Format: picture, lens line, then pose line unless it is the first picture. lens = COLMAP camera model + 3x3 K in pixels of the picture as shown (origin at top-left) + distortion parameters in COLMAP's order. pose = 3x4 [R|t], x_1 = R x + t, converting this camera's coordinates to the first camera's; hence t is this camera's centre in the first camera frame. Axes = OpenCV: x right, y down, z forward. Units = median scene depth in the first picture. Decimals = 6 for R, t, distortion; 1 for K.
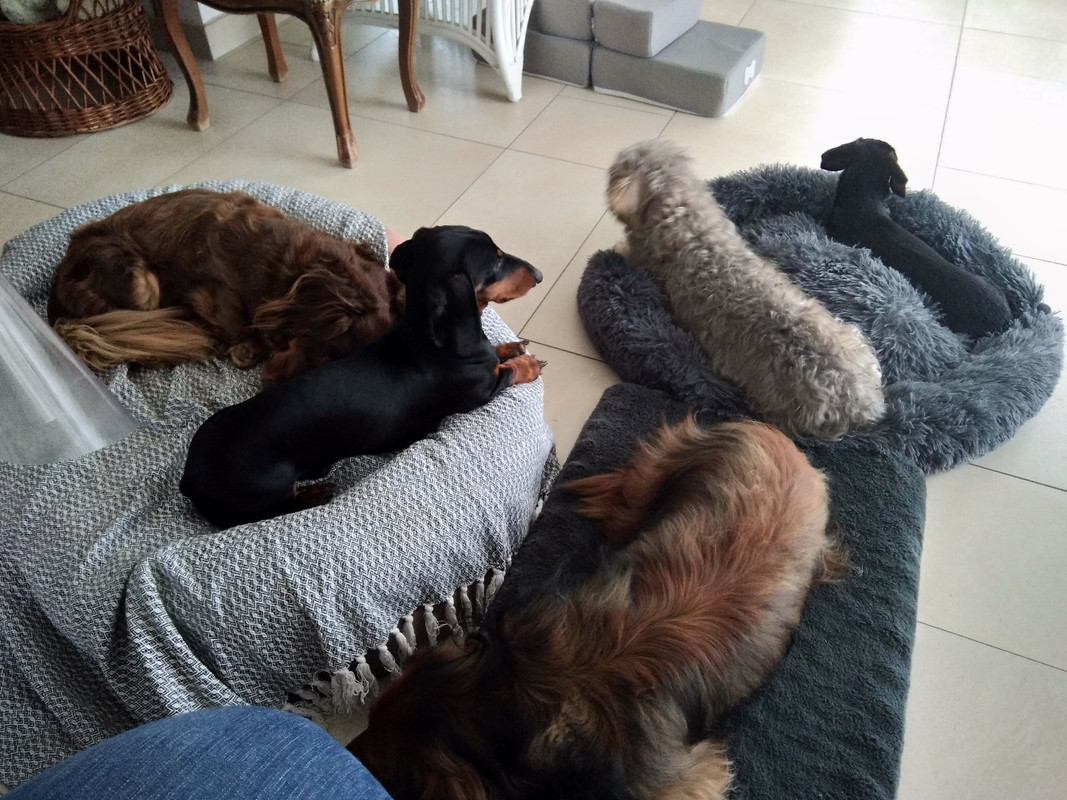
lens RADIAL K [[865.7, 0, 533.5], [0, 865.7, 400.0], [0, 0, 1]] dist [0.049262, 0.000451]
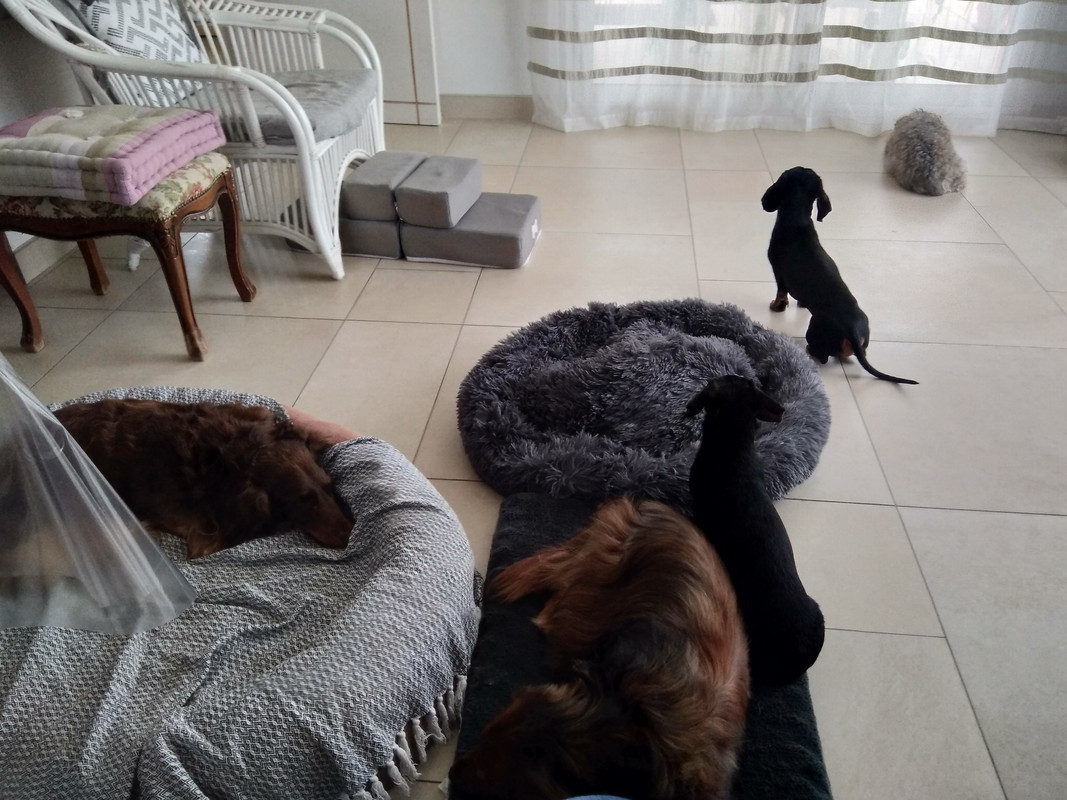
lens RADIAL K [[846.6, 0, 533.5], [0, 846.6, 400.0], [0, 0, 1]] dist [-0.001699, -0.002106]
pose [[0.956123, -0.174959, 0.234987, -0.164576], [0.210944, 0.967741, -0.137767, 0.020750], [-0.203303, 0.181291, 0.962186, -0.162674]]
